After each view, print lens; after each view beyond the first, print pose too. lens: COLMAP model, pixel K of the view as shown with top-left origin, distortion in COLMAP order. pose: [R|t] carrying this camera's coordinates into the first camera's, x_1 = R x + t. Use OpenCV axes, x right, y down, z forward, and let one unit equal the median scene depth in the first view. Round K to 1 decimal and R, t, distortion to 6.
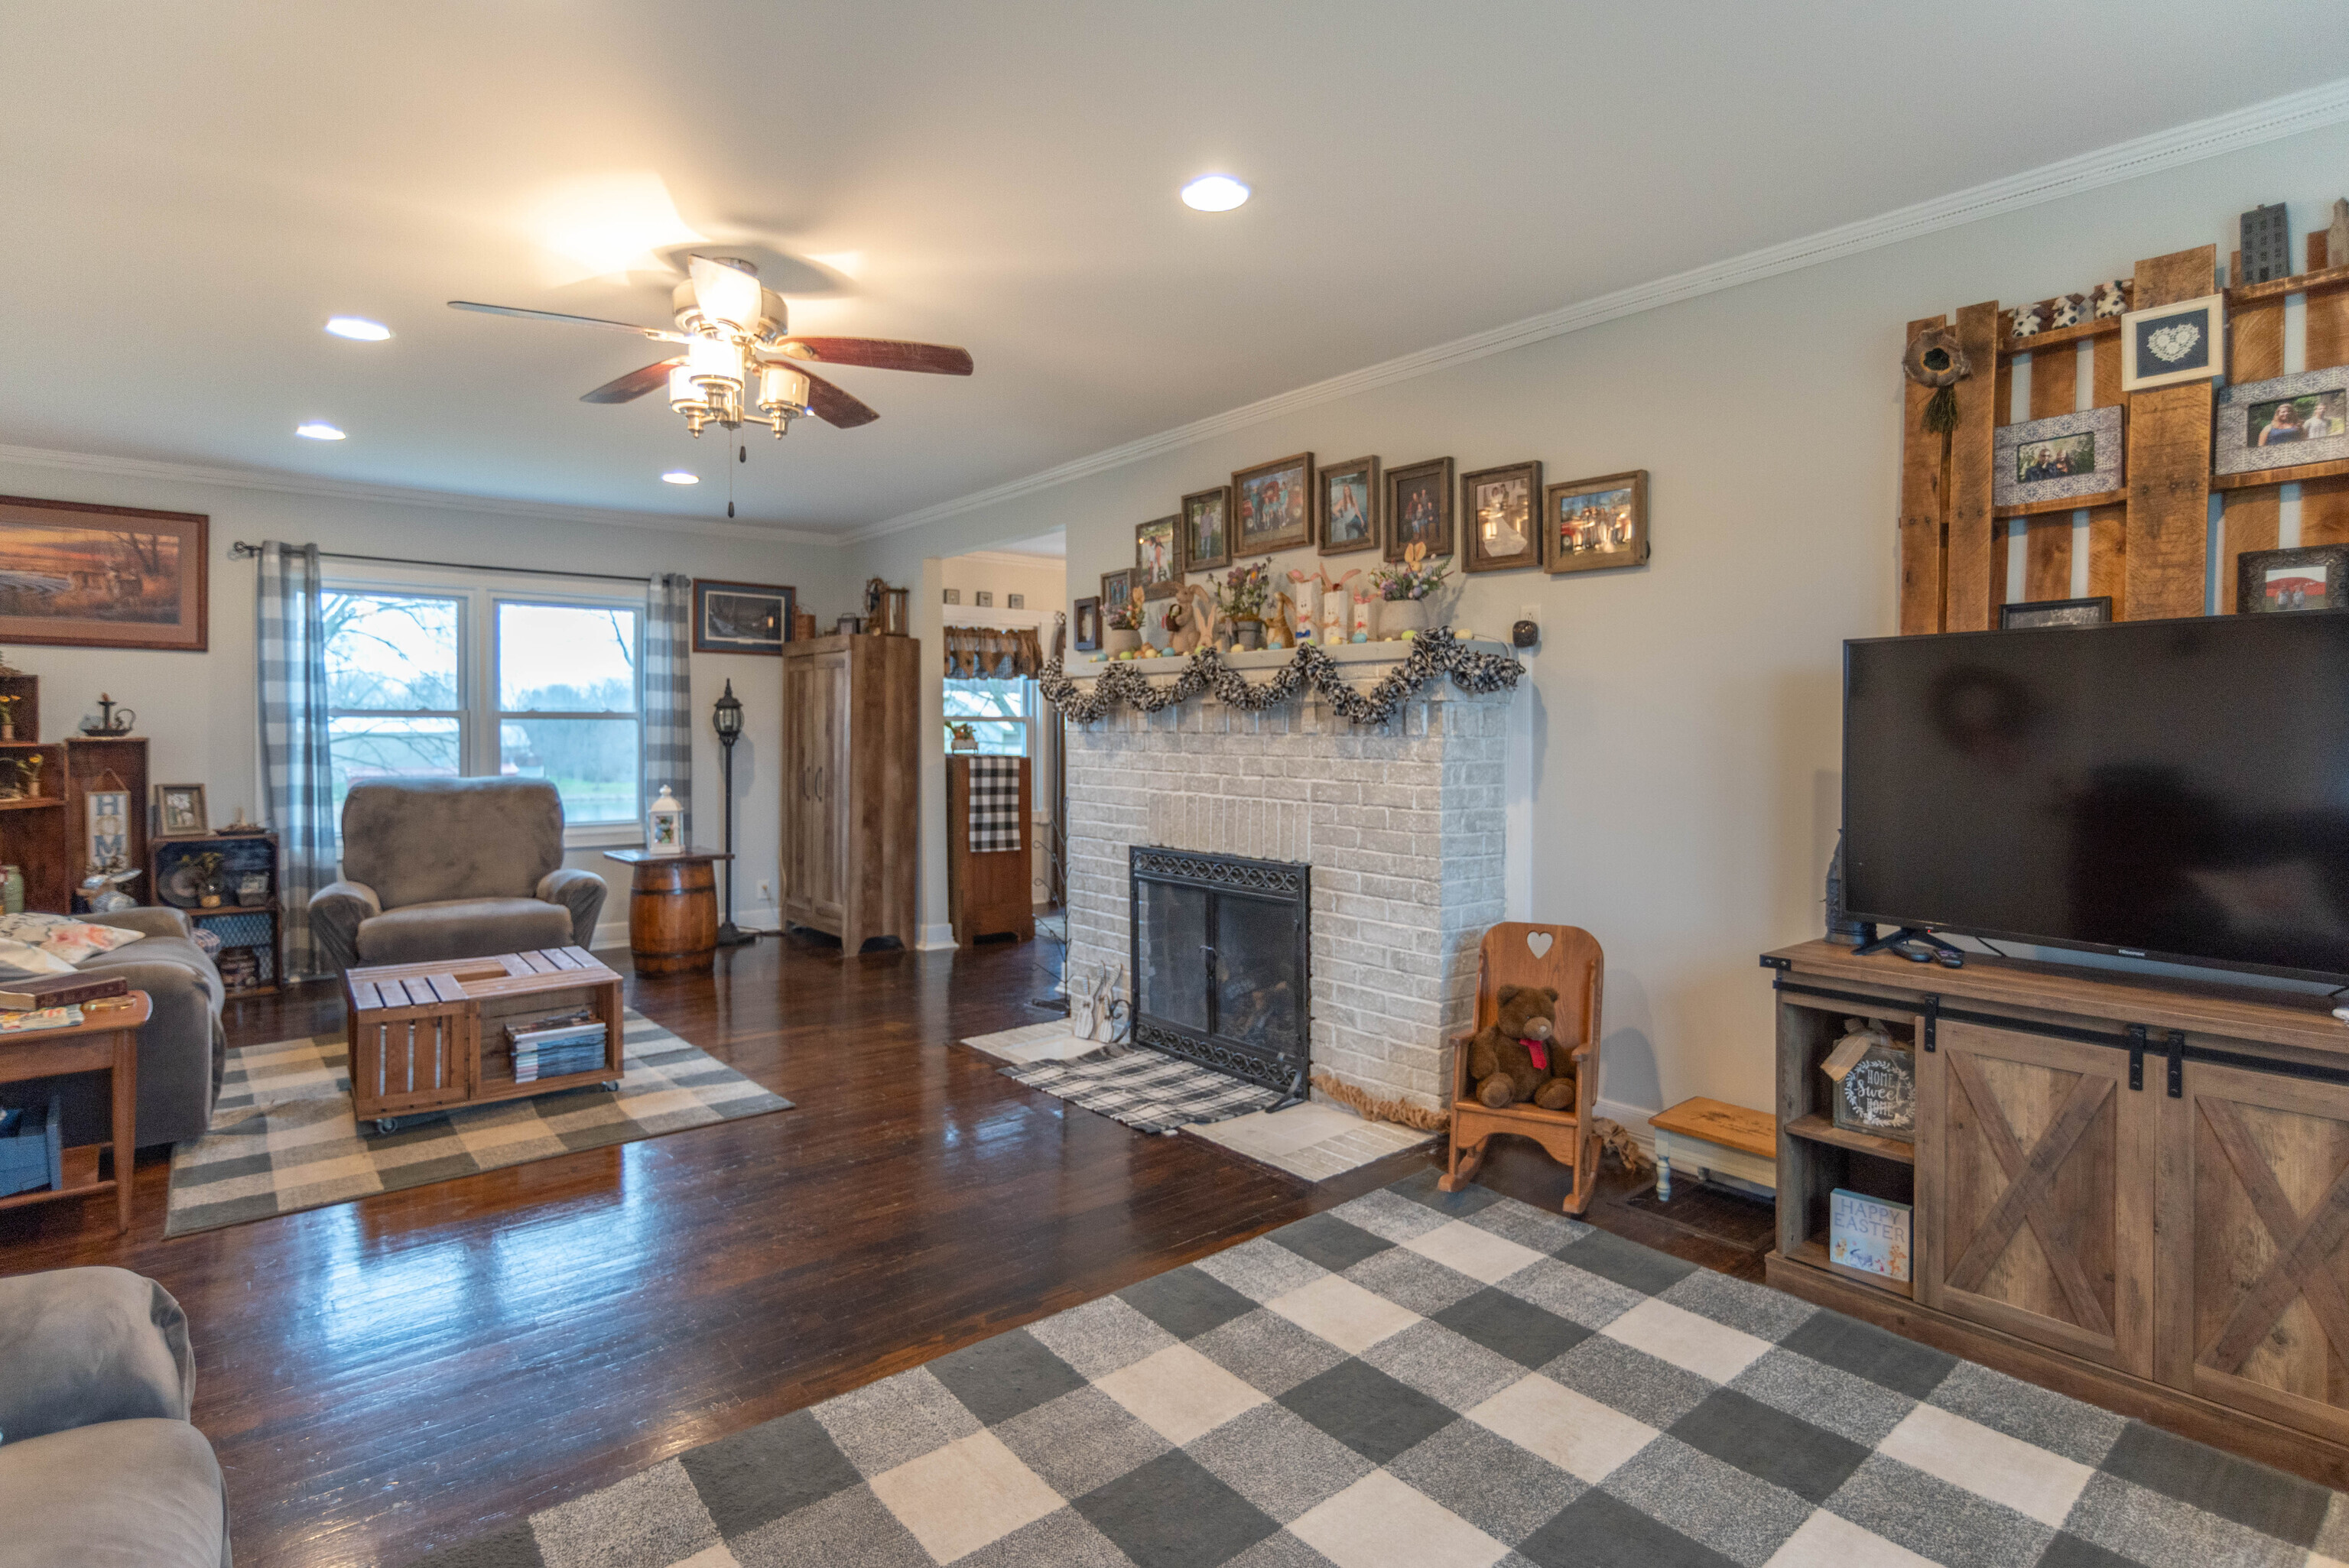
lens RADIAL K [[1190.3, 0, 1167.6], [0, 1190.3, 744.3], [0, 0, 1]] dist [-0.000832, 0.000353]
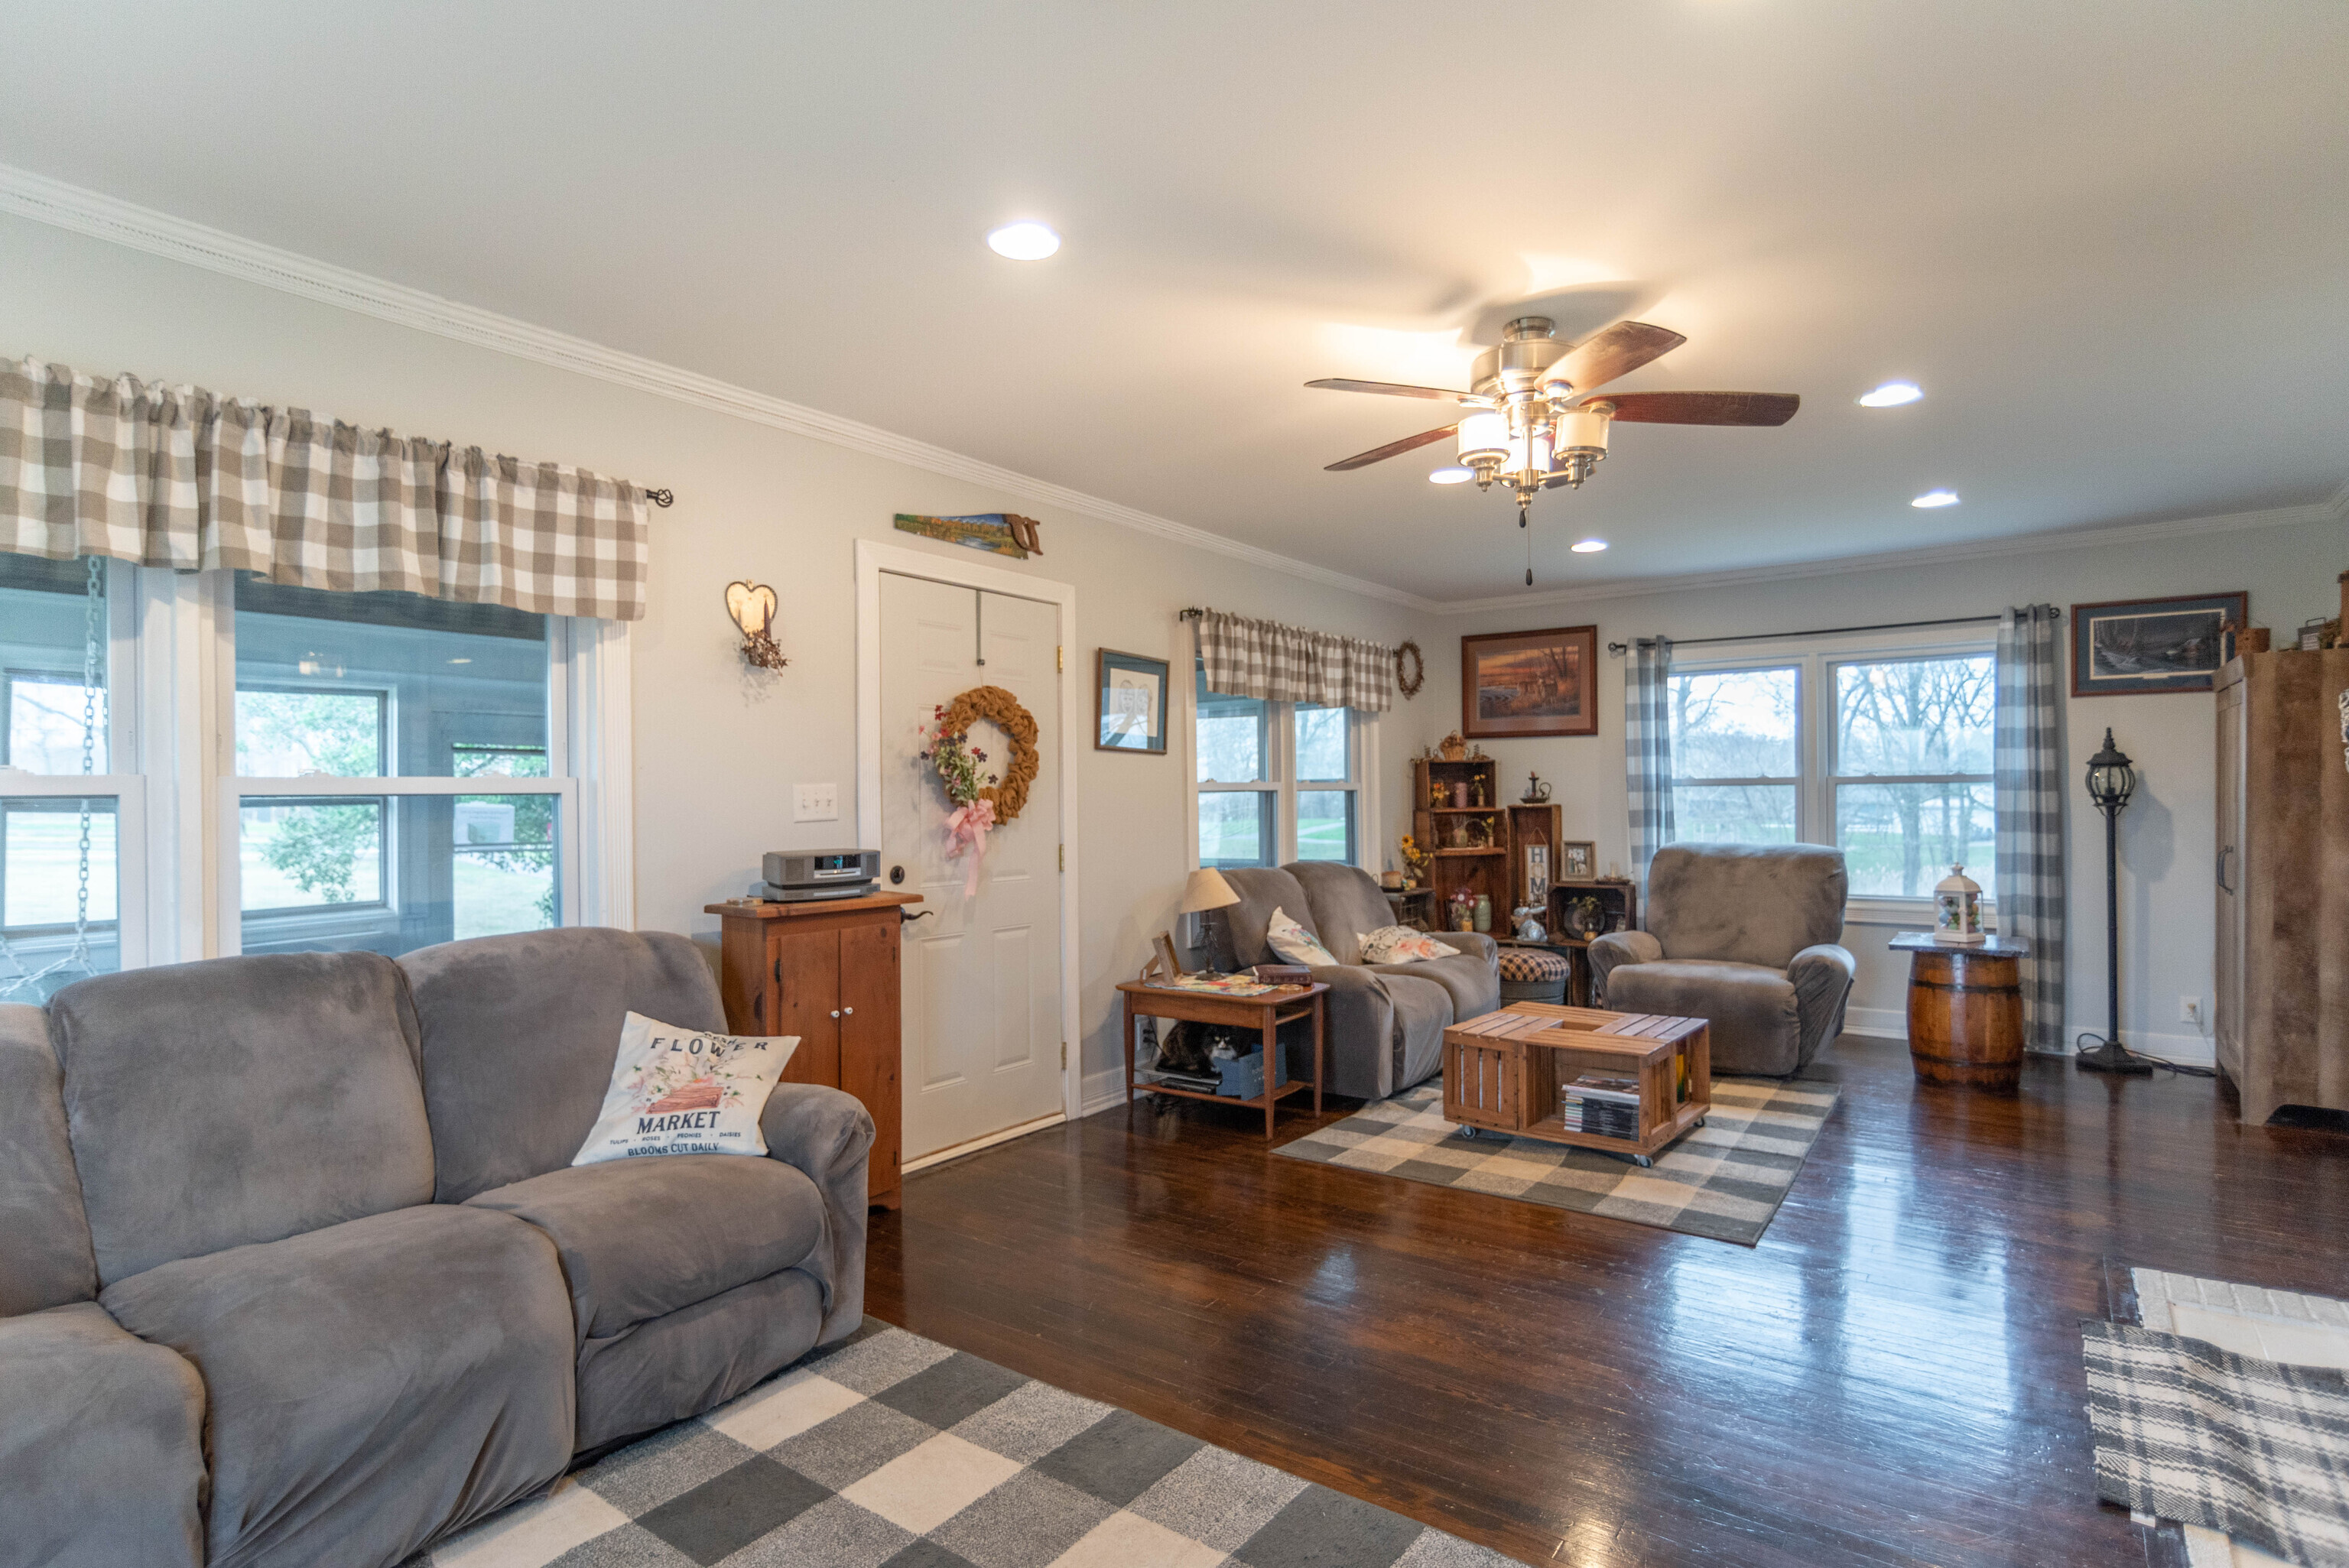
lens RADIAL K [[1184.2, 0, 1174.5], [0, 1184.2, 784.0], [0, 0, 1]] dist [0.000907, 0.001294]
pose [[0.251410, -0.015022, -0.967764, 0.280501], [-0.001206, 0.999874, -0.015834, -0.006760], [0.967880, 0.005148, 0.251360, 0.269723]]
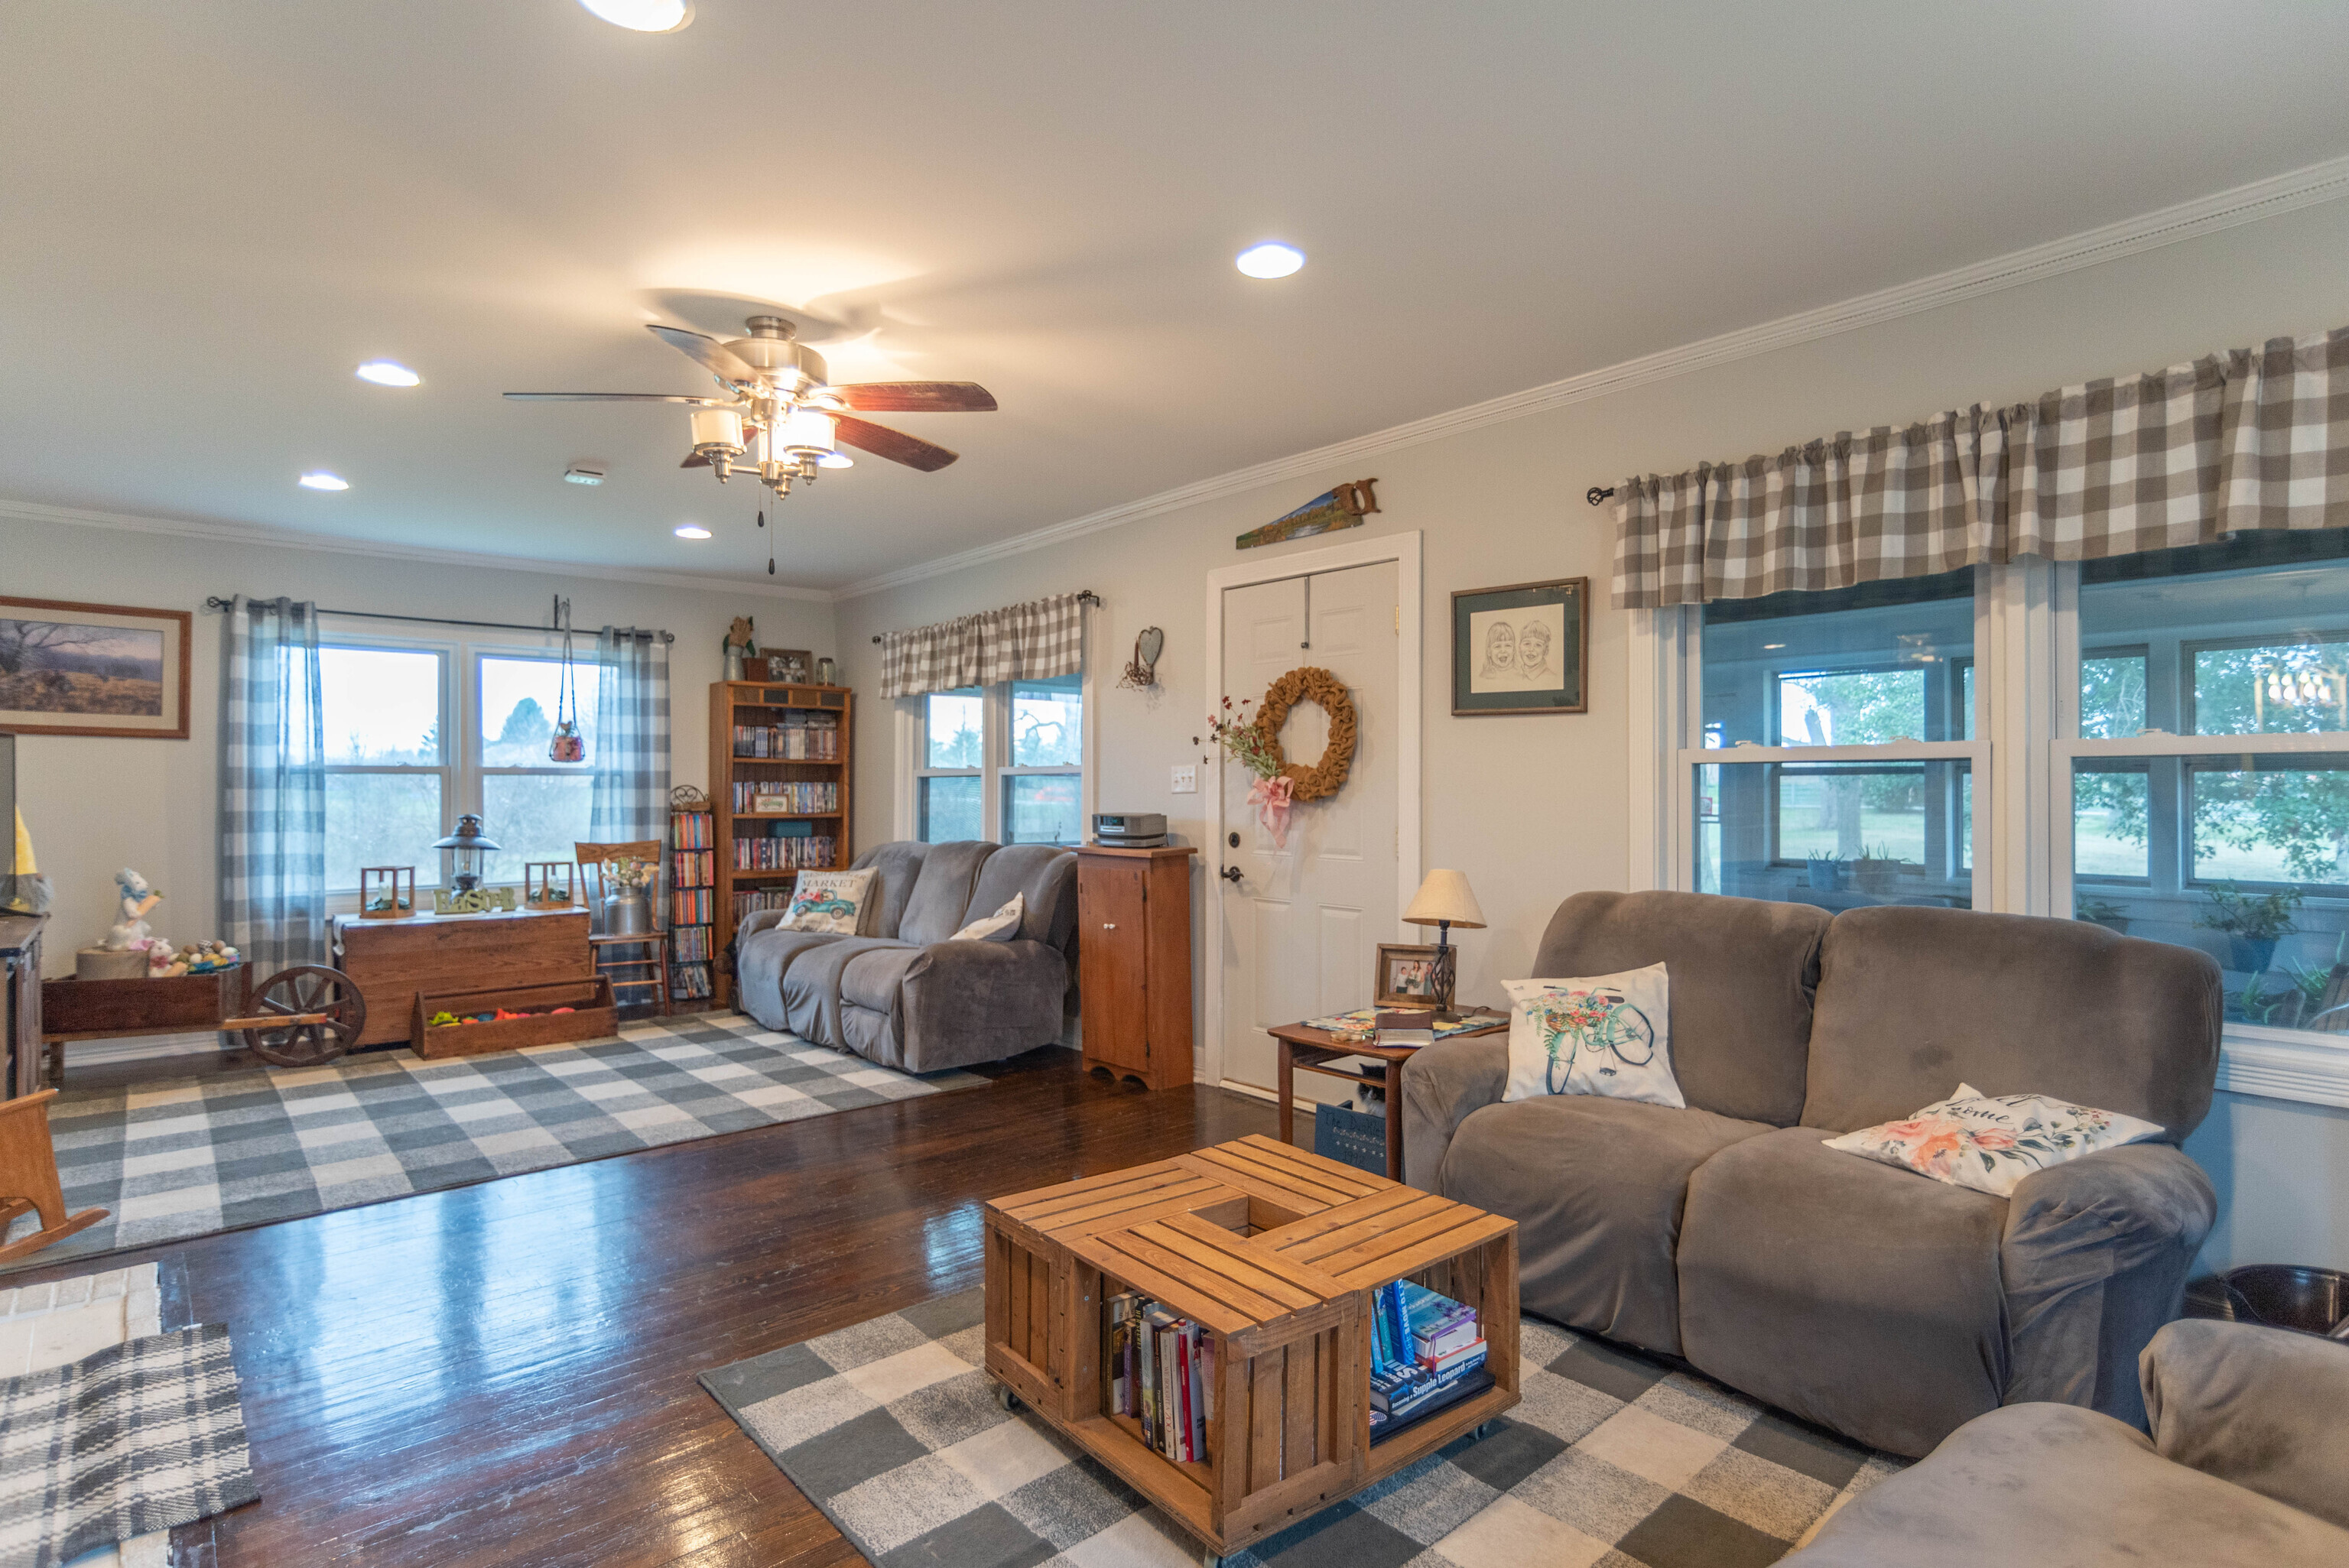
lens RADIAL K [[1160.2, 0, 1174.5], [0, 1160.2, 784.0], [0, 0, 1]] dist [-0.009605, -0.000401]
pose [[-0.999182, -0.000638, -0.040429, -0.375949], [-0.001030, 0.999953, 0.009659, -0.011560], [0.040421, 0.009693, -0.999136, 1.125383]]
